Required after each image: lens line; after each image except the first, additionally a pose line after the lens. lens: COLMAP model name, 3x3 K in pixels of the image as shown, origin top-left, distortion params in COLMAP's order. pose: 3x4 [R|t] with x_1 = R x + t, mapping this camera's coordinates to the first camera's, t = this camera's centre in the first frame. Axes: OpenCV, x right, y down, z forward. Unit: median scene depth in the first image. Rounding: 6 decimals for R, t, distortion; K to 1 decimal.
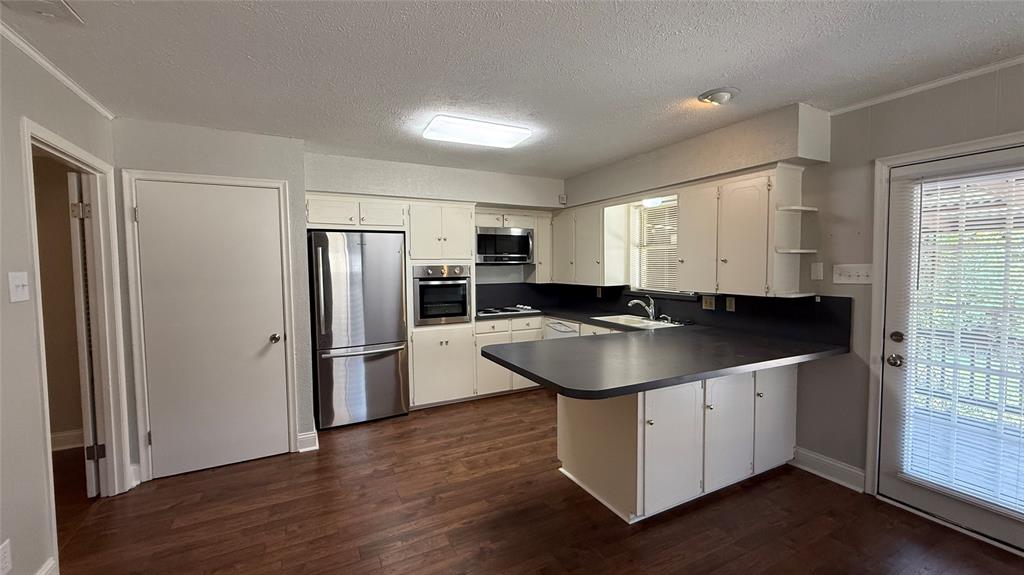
lens RADIAL K [[412.5, 0, 509.1], [0, 412.5, 285.1], [0, 0, 1]] dist [0.002534, 0.000108]
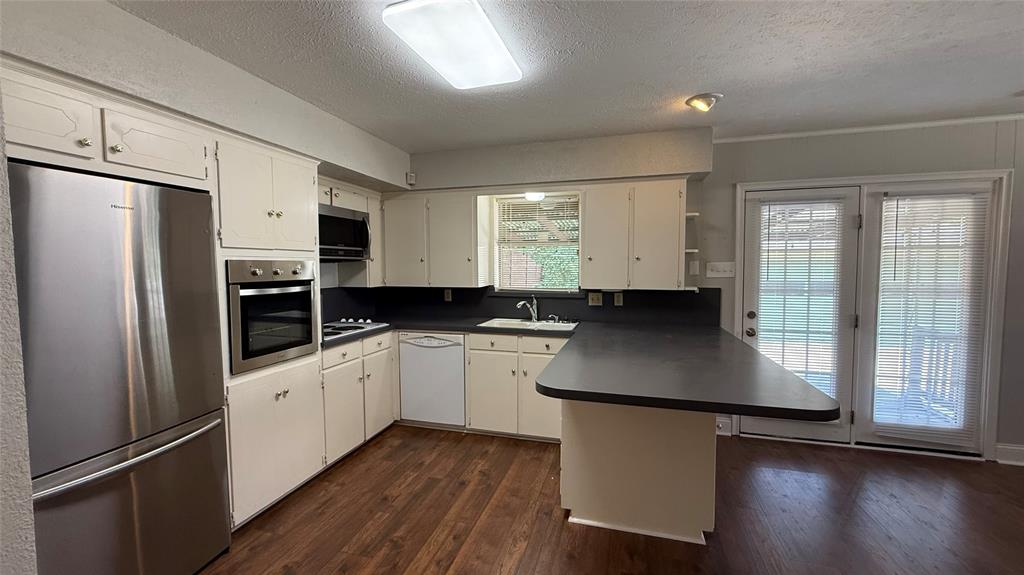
lens RADIAL K [[412.5, 0, 509.1], [0, 412.5, 285.1], [0, 0, 1]] dist [0.002534, 0.000108]
pose [[0.686762, -0.029641, 0.726278, -0.376160], [0.033049, 0.999408, 0.009537, -0.008779], [-0.726131, 0.017453, 0.687335, 0.393651]]
